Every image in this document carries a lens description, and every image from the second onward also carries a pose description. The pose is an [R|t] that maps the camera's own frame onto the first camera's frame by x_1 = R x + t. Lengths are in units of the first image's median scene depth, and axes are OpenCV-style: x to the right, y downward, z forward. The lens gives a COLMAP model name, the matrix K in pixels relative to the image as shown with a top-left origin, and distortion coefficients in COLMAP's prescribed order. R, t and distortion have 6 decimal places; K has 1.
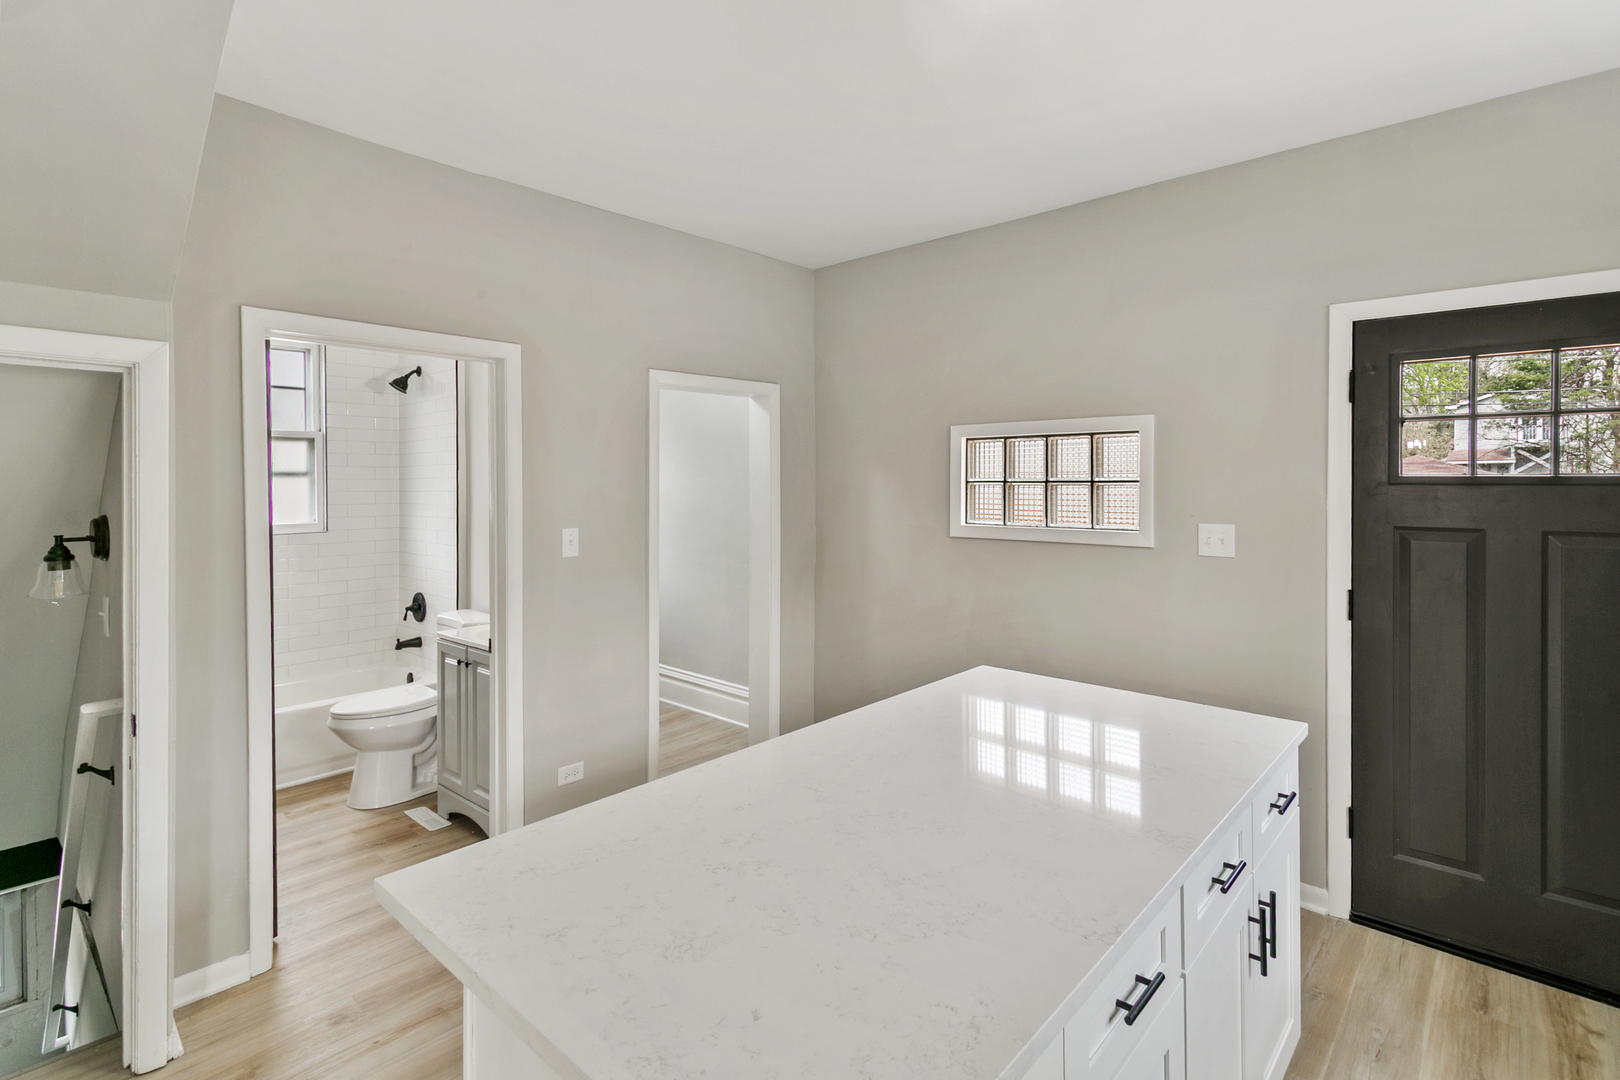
lens RADIAL K [[770.5, 0, 803.2], [0, 770.5, 492.9], [0, 0, 1]] dist [0.000187, 0.000077]
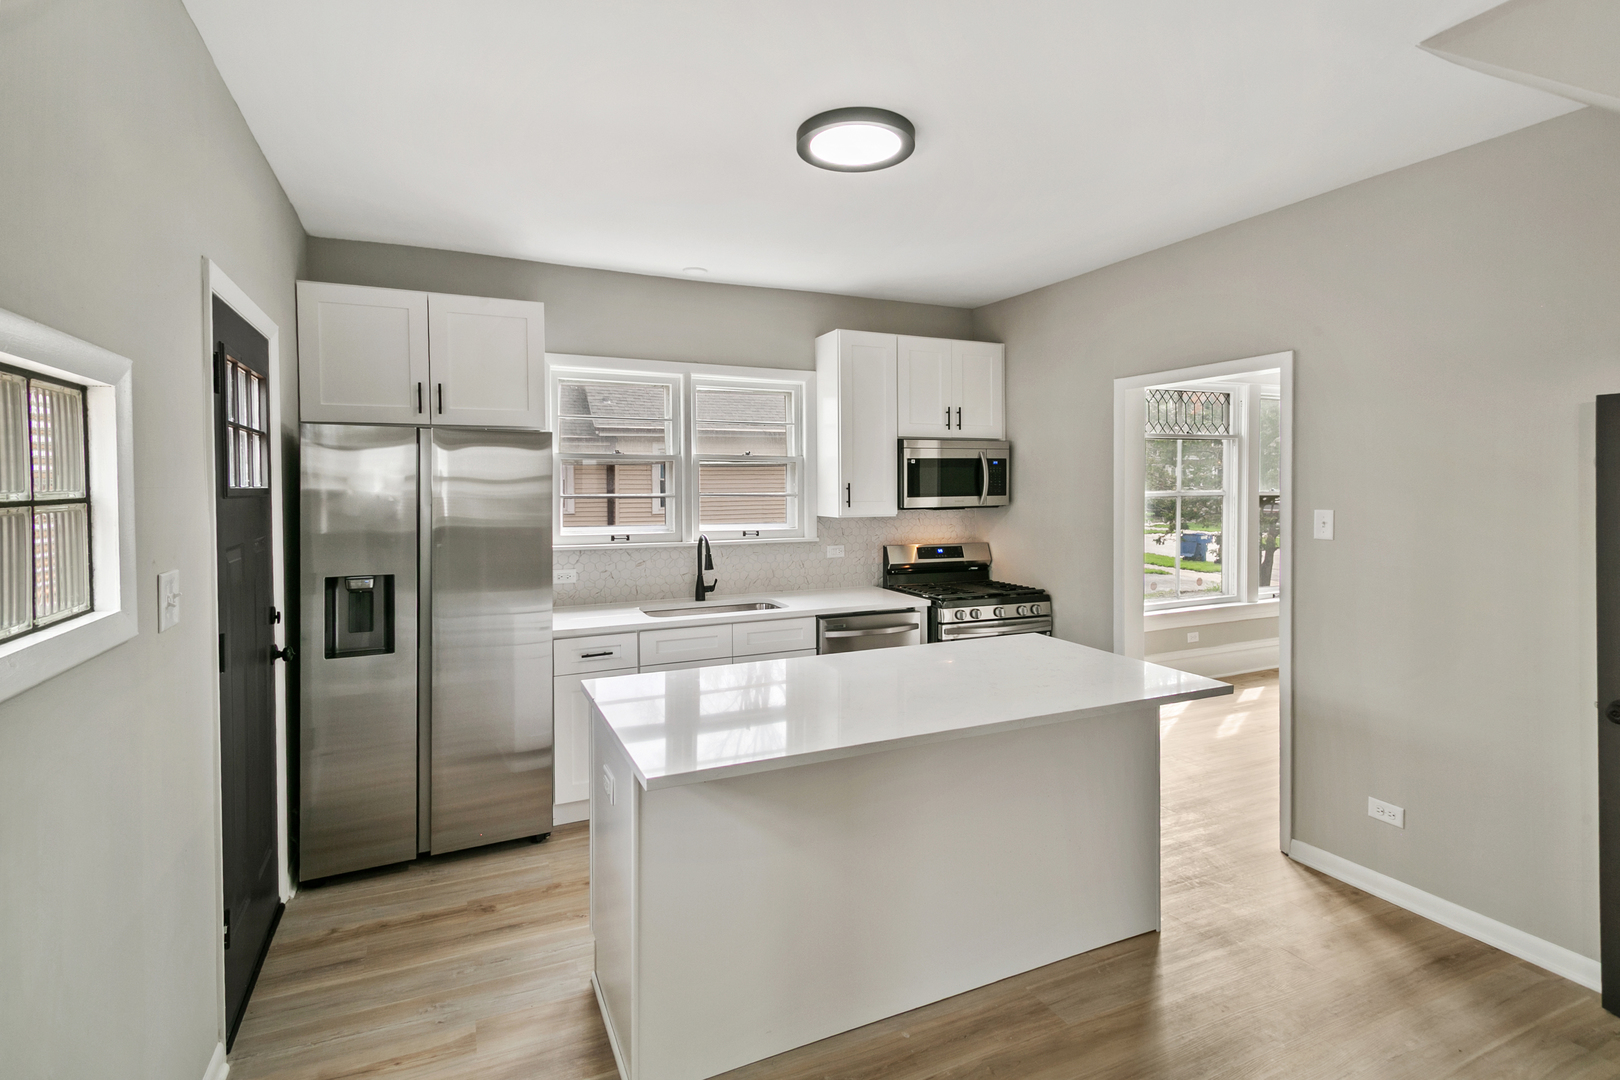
lens RADIAL K [[770.5, 0, 803.2], [0, 770.5, 492.9], [0, 0, 1]] dist [0.000187, 0.000077]
pose [[-0.925685, -0.004306, 0.378271, -0.125114], [0.005028, 0.999707, 0.023684, -0.032469], [-0.378262, 0.023825, -0.925392, 1.491610]]
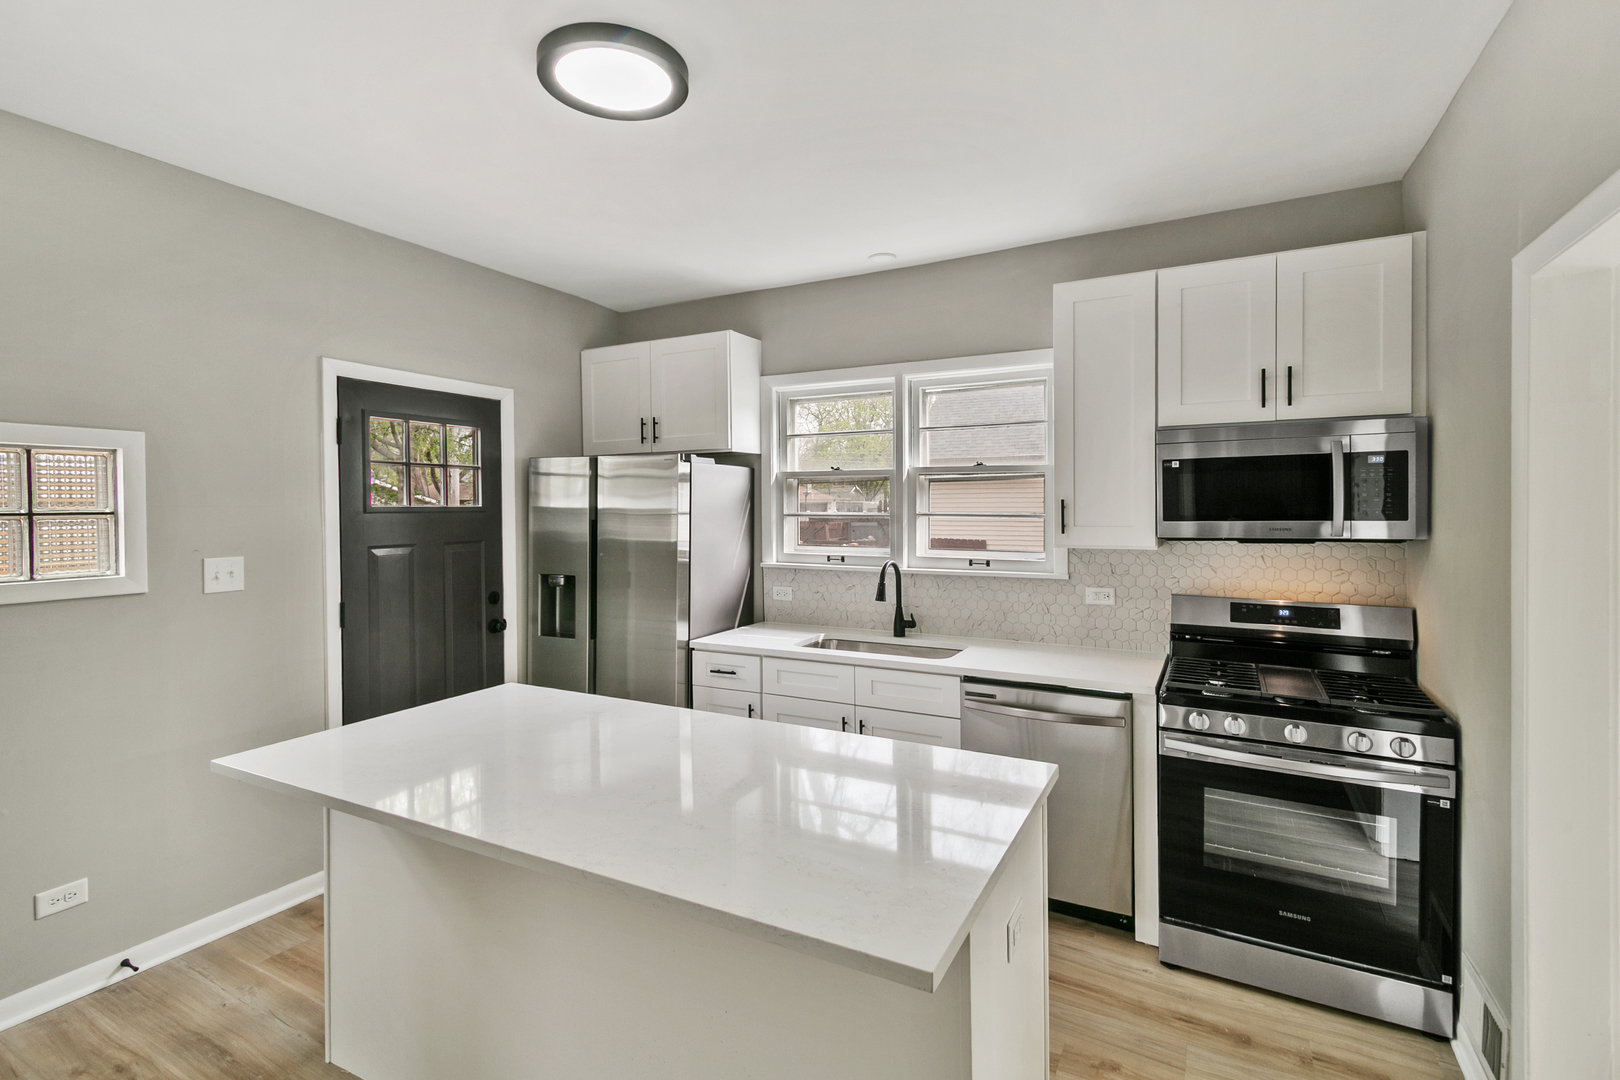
lens RADIAL K [[763.8, 0, 808.6], [0, 763.8, 509.1], [0, 0, 1]] dist [0.001045, 0.000133]
pose [[-0.248364, -0.006152, 0.968647, -0.606706], [0.017130, 0.999796, 0.010742, -0.018359], [-0.968515, 0.019261, -0.248208, 0.594067]]
